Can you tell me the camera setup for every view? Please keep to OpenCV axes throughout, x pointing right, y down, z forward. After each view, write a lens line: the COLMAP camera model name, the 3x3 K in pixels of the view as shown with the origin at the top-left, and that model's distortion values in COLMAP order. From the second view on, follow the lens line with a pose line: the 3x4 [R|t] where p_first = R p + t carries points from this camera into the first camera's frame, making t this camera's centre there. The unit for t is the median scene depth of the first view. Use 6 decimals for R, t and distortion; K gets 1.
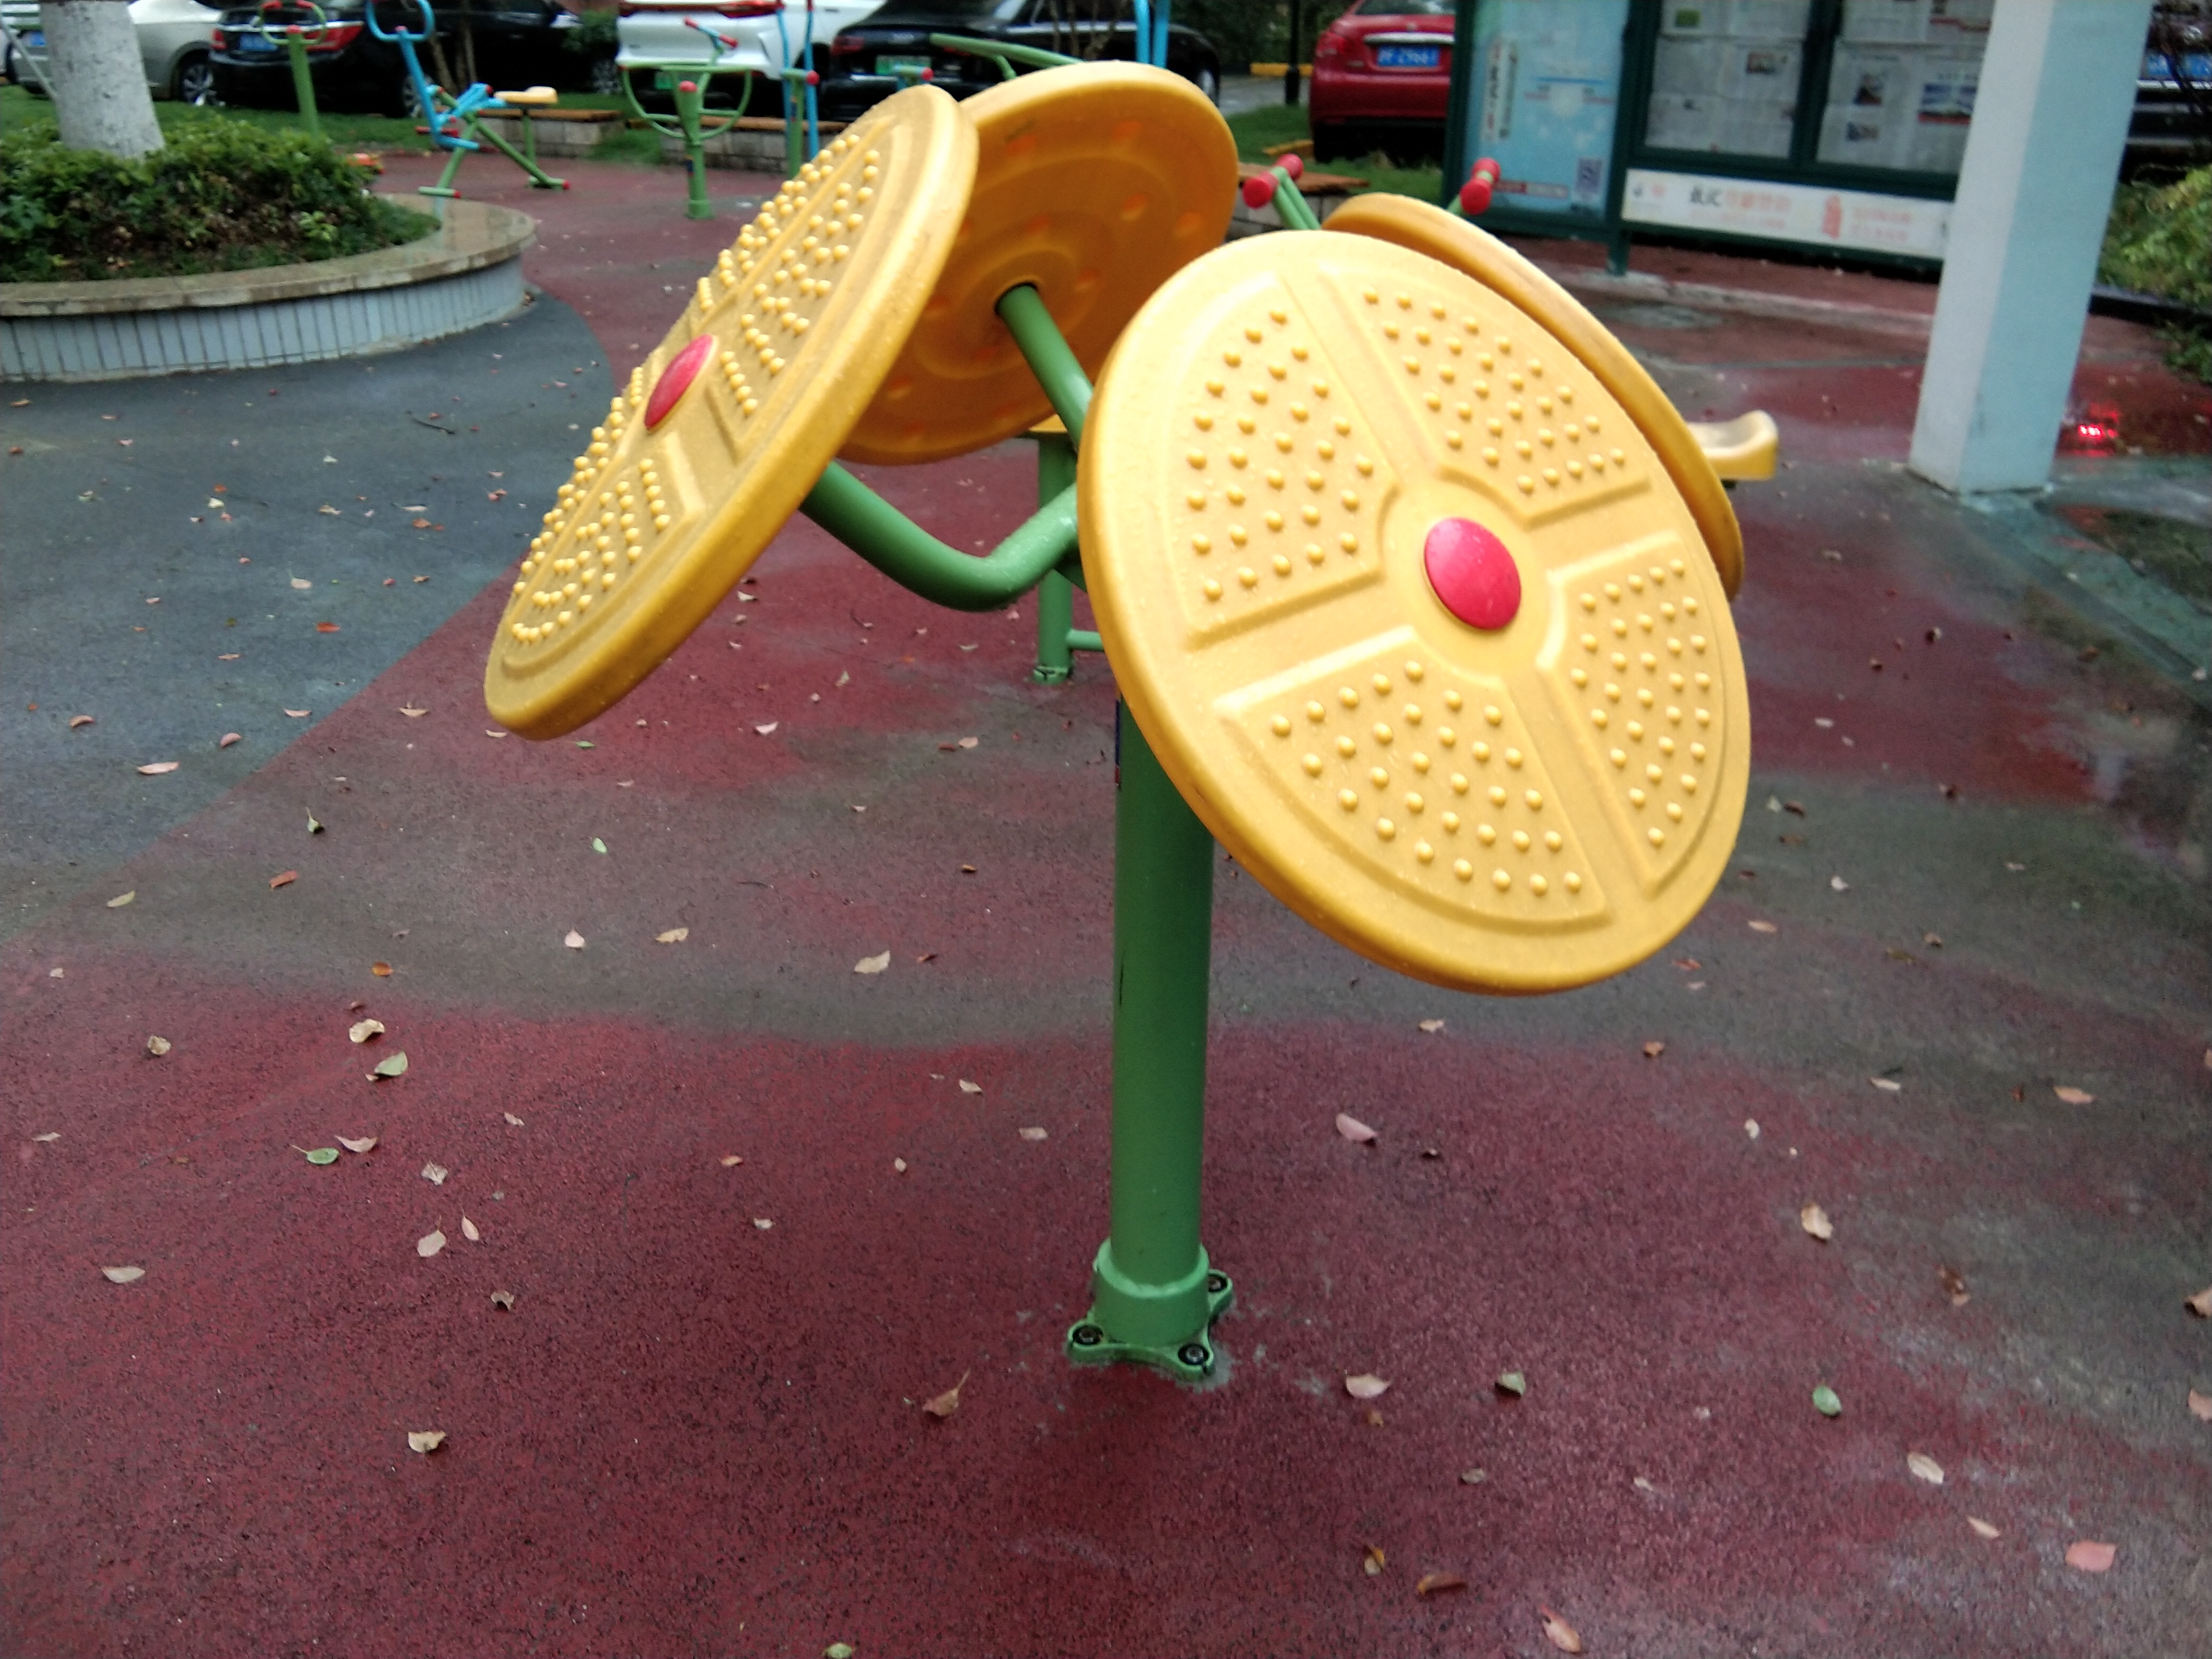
lens RADIAL K [[1804.4, 0, 1080.0], [0, 1804.4, 826.2], [0, 0, 1]] dist [0.049459, -0.071801]
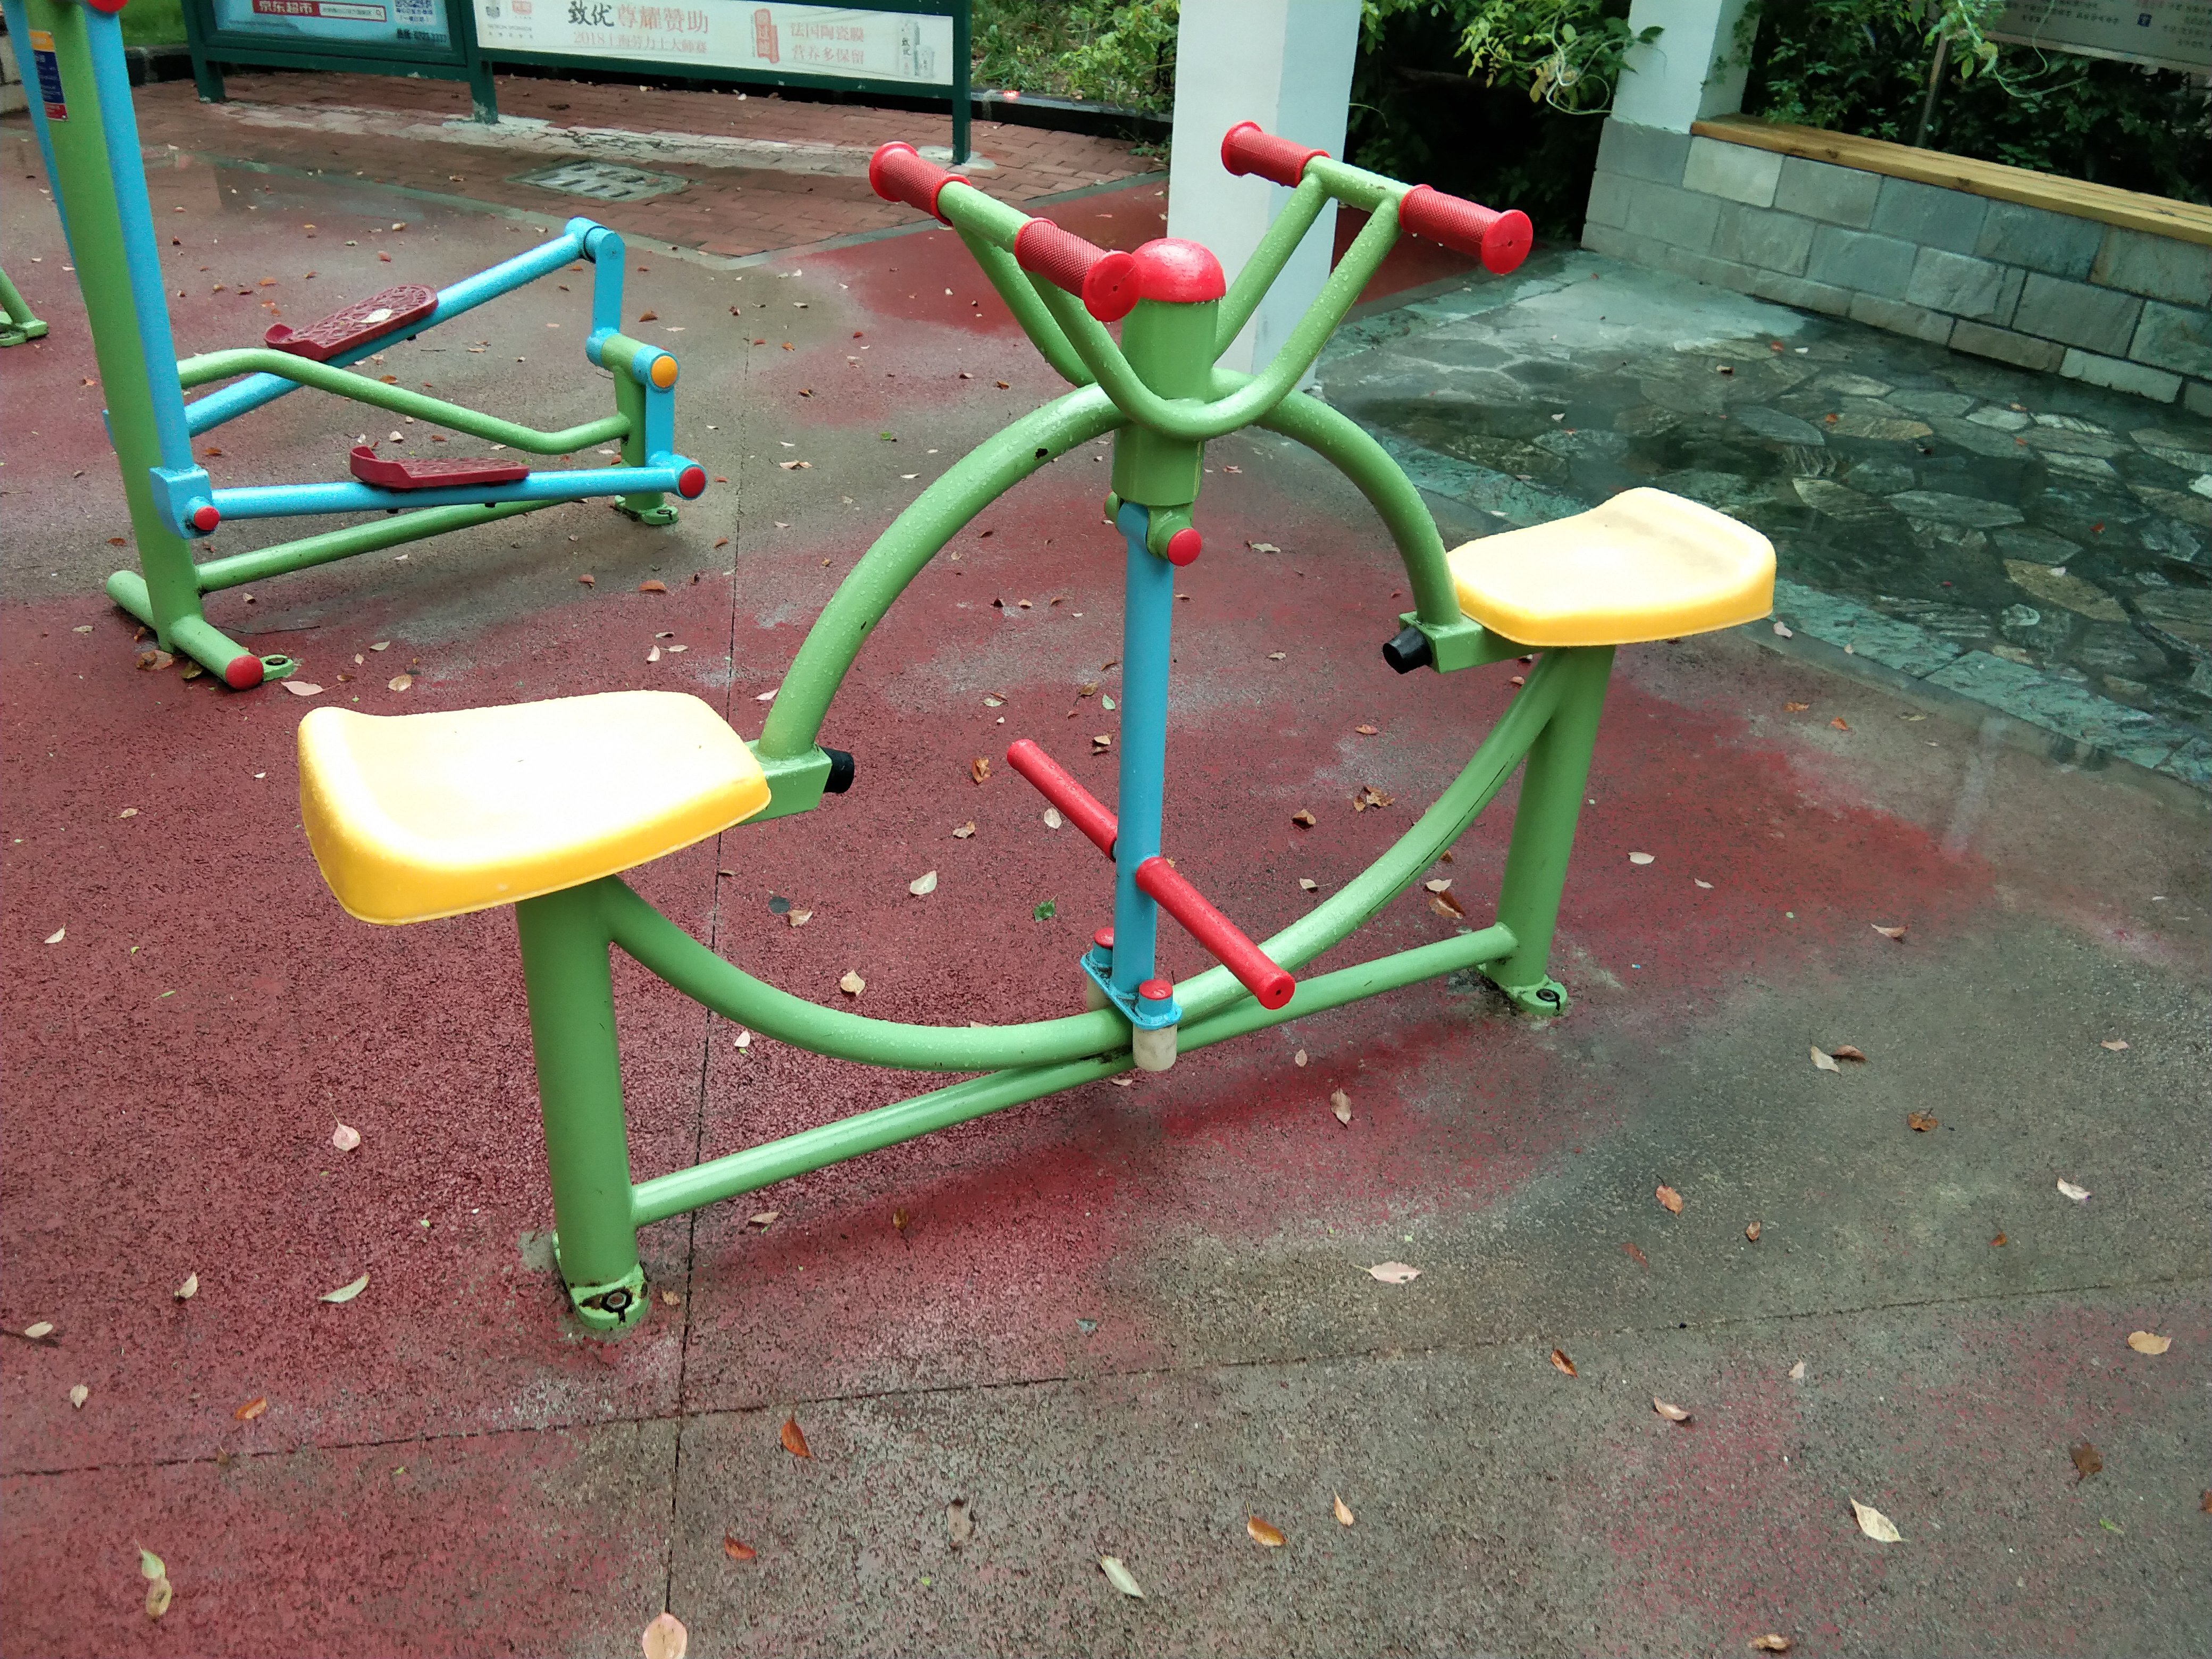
lens RADIAL K [[1697.8, 0, 1010.0], [0, 1697.8, 830.7], [0, 0, 1]] dist [0.104089, -0.154234]
pose [[0.727835, -0.346127, 0.591990, -0.089956], [0.256579, 0.938021, 0.232989, -0.144851], [-0.635943, -0.017686, 0.771534, 0.307107]]
